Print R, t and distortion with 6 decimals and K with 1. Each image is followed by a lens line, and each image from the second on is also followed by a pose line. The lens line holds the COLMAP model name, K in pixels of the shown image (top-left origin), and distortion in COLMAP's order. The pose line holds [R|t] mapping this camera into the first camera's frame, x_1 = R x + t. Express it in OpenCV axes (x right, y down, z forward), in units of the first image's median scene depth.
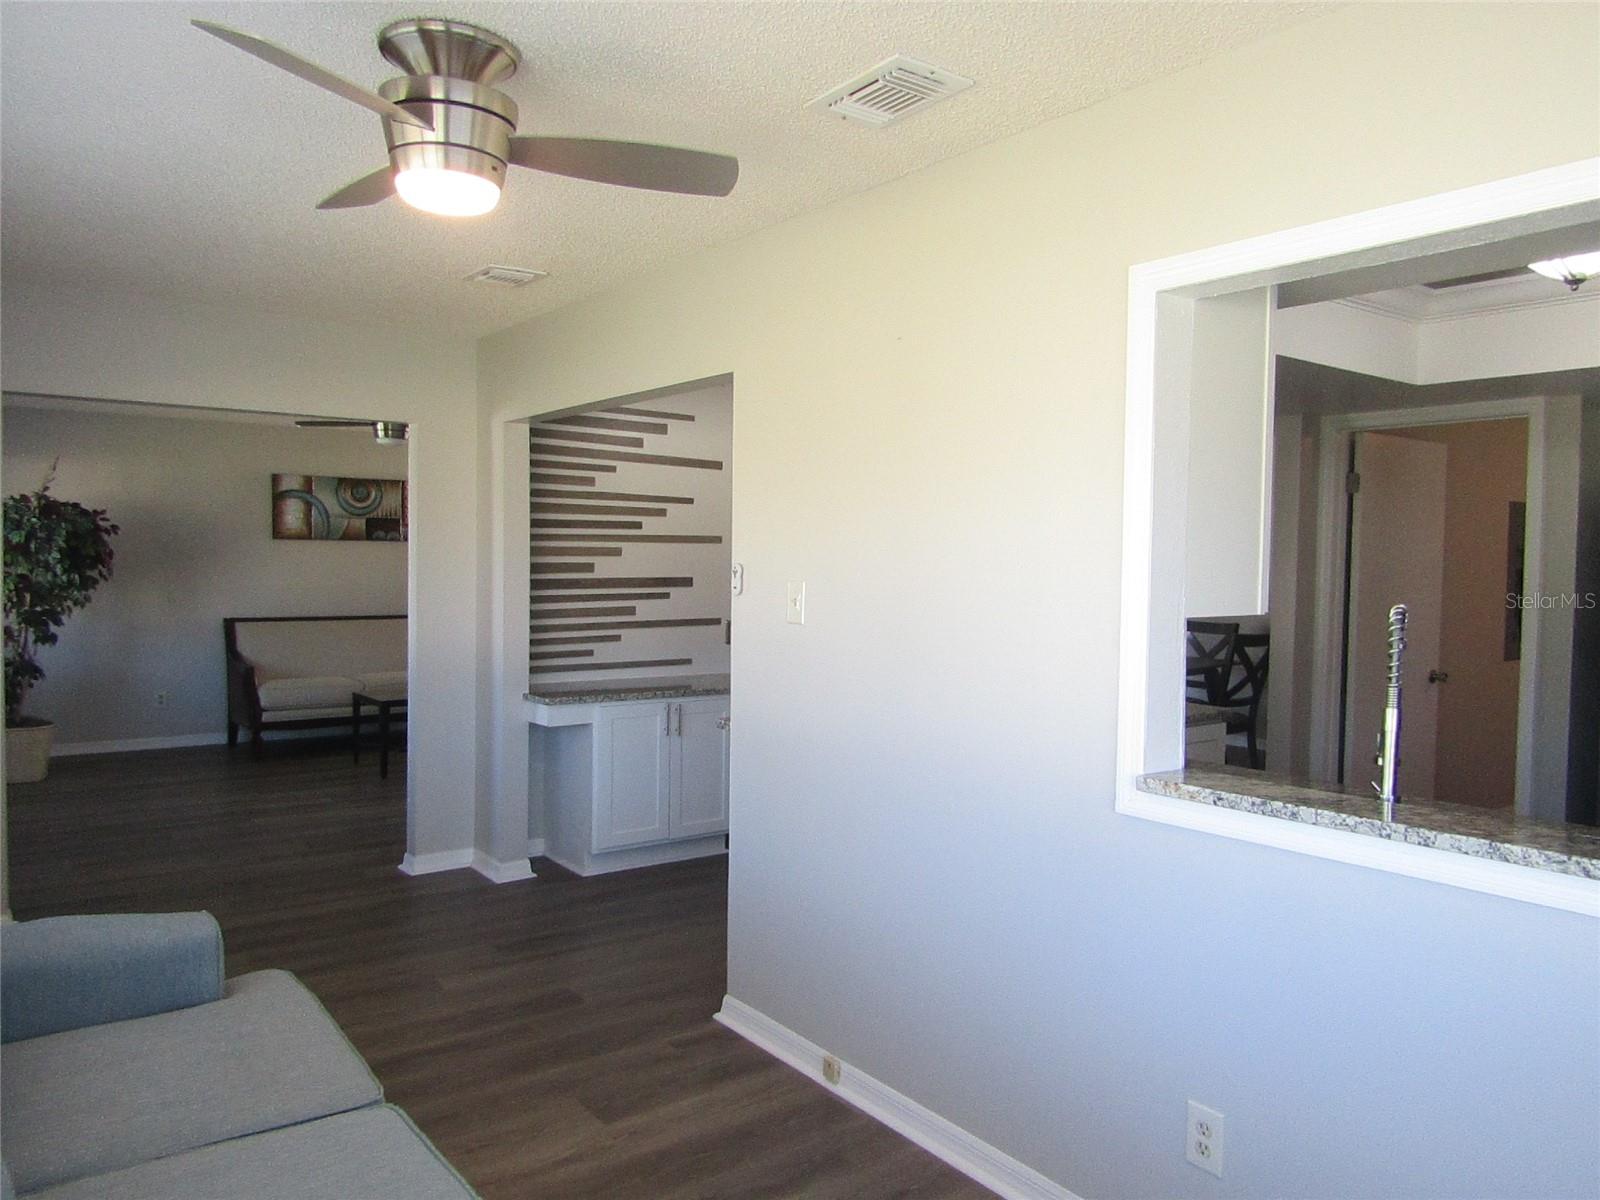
lens RADIAL K [[1135.4, 0, 803.7], [0, 1135.4, 600.3], [0, 0, 1]] dist [-0.001089, -0.003555]
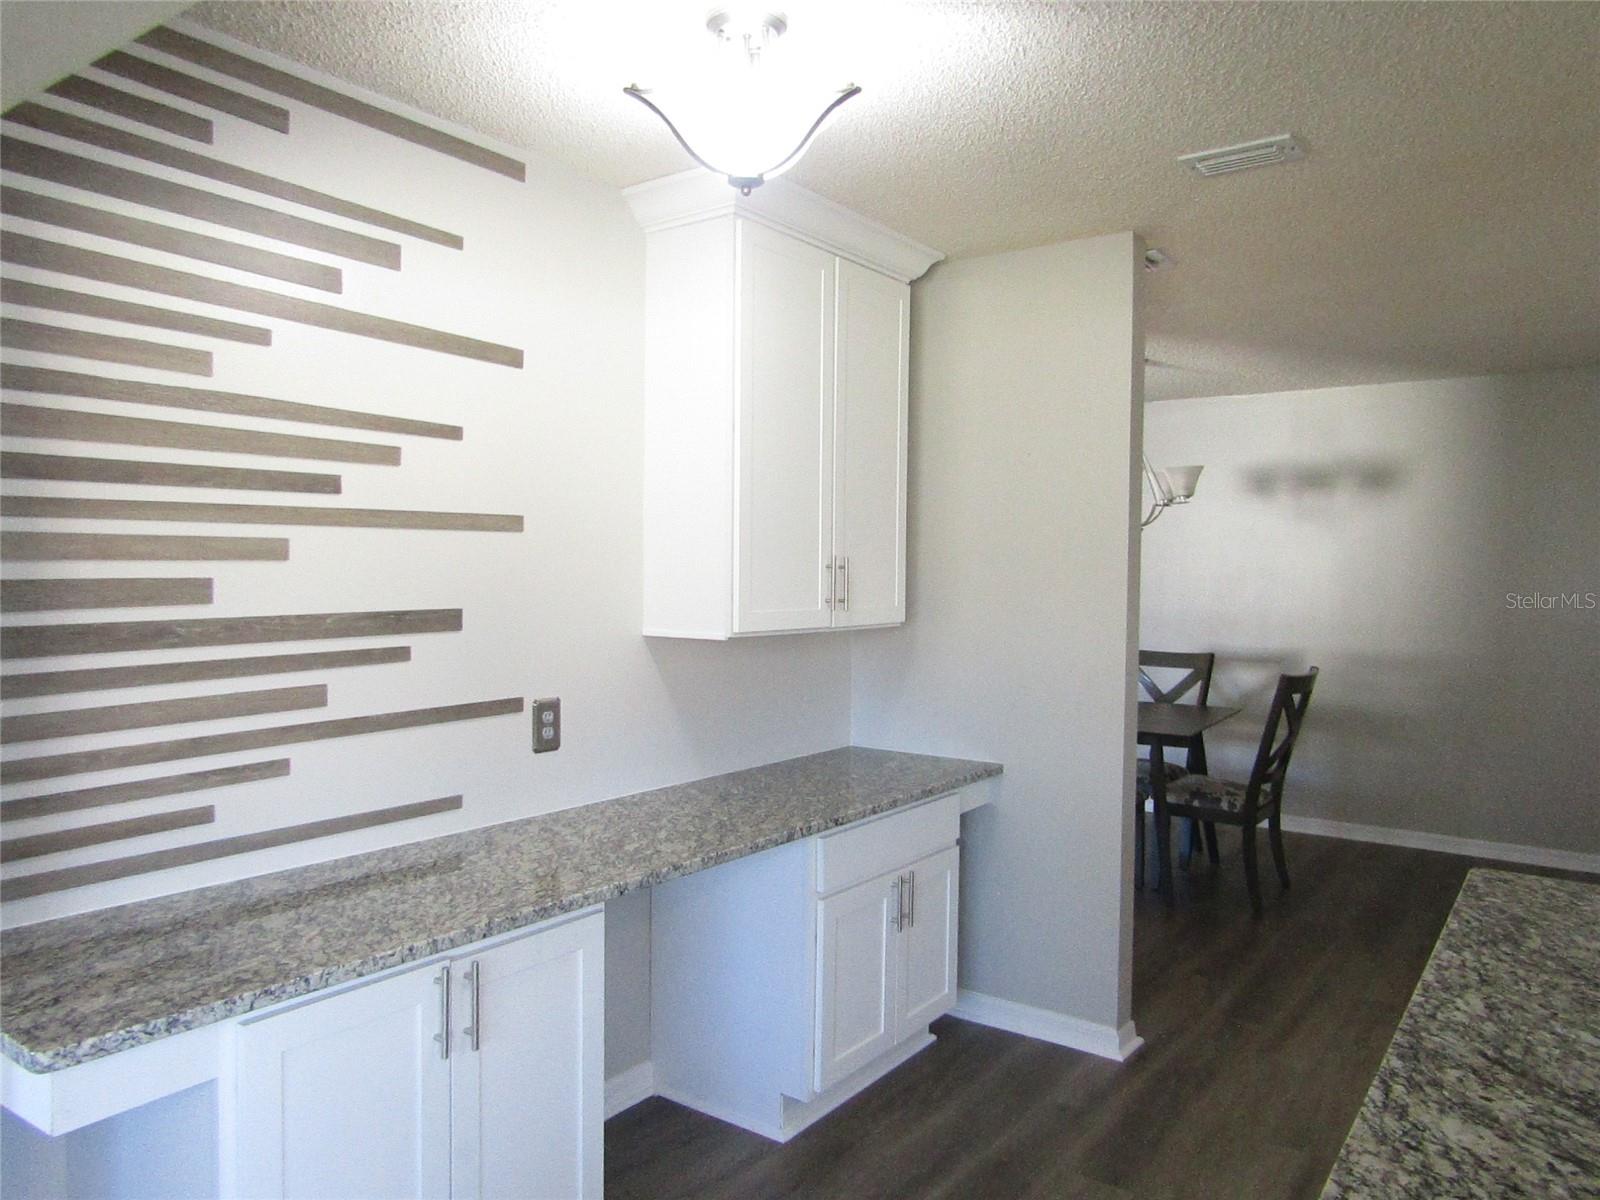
lens RADIAL K [[1135.4, 0, 792.9], [0, 1135.4, 596.4], [0, 0, 1]] dist [-0.001089, -0.003555]
pose [[0.956393, -0.016036, 0.291644, -0.106702], [0.019454, 0.999772, -0.008823, -0.019366], [-0.291436, 0.014112, 0.956486, 0.565554]]
